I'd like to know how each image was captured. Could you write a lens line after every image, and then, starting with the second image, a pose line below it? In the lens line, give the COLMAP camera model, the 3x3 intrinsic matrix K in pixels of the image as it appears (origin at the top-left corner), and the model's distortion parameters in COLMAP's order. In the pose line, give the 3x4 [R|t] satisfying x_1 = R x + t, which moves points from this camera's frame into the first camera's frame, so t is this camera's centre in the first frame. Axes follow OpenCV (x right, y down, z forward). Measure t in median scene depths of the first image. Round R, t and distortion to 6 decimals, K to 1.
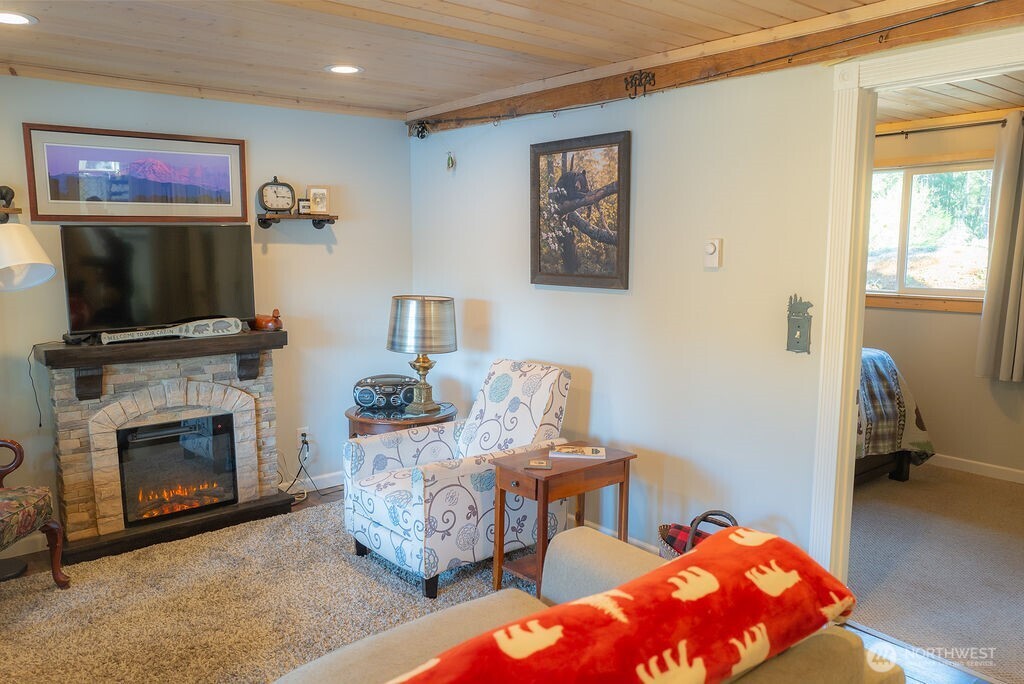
lens RADIAL K [[772.0, 0, 516.0], [0, 772.0, 345.9], [0, 0, 1]] dist [-0.044474, 0.055550]
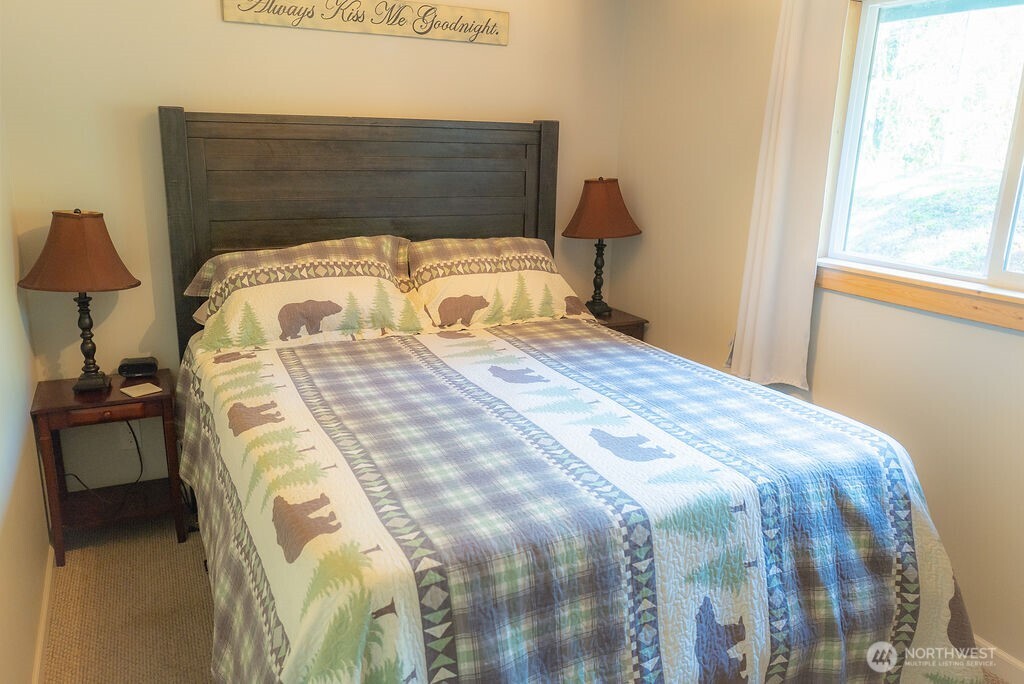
lens RADIAL K [[772.0, 0, 510.8], [0, 772.0, 343.0], [0, 0, 1]] dist [-0.044474, 0.055550]
pose [[0.973767, 0.085634, -0.210818, 0.381153], [-0.058402, 0.989504, 0.132180, -0.087466], [0.219925, -0.116400, 0.968547, 0.597302]]
